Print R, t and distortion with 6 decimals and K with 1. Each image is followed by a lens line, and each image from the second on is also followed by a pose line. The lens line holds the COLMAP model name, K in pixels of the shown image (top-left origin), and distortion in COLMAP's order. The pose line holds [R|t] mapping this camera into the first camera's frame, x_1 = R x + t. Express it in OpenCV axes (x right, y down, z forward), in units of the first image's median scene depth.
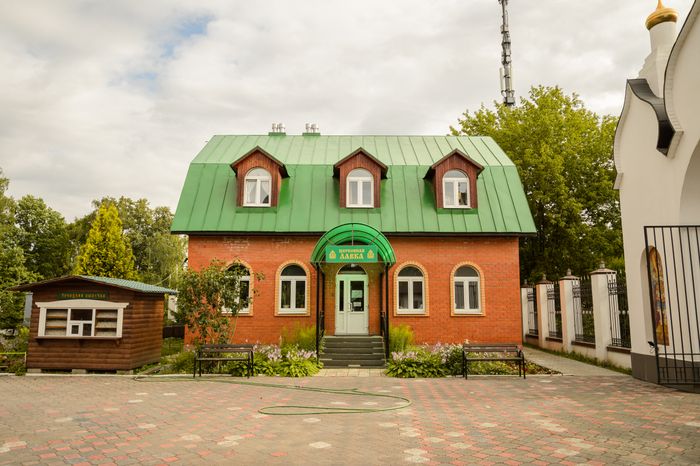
lens RADIAL K [[471.7, 0, 356.1], [0, 471.7, 237.9], [0, 0, 1]] dist [-0.045405, 0.008510]
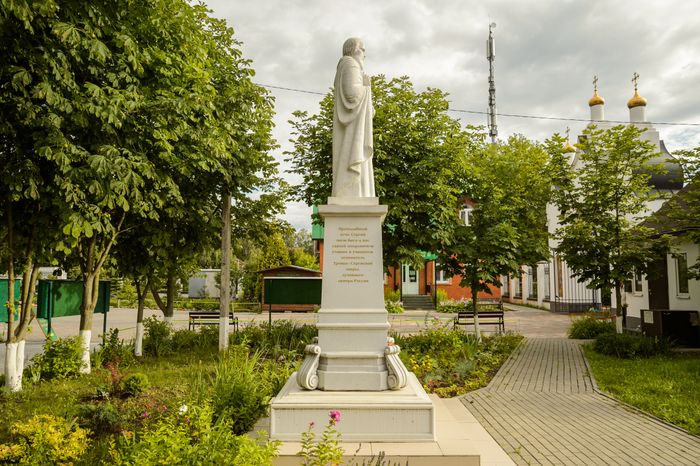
lens RADIAL K [[471.7, 0, 346.2], [0, 471.7, 229.1], [0, 0, 1]] dist [-0.045405, 0.008510]
pose [[0.999570, 0.004482, 0.028977, -0.313005], [-0.005819, 0.998913, 0.046245, -0.136060], [-0.028738, -0.046394, 0.998510, -0.827398]]
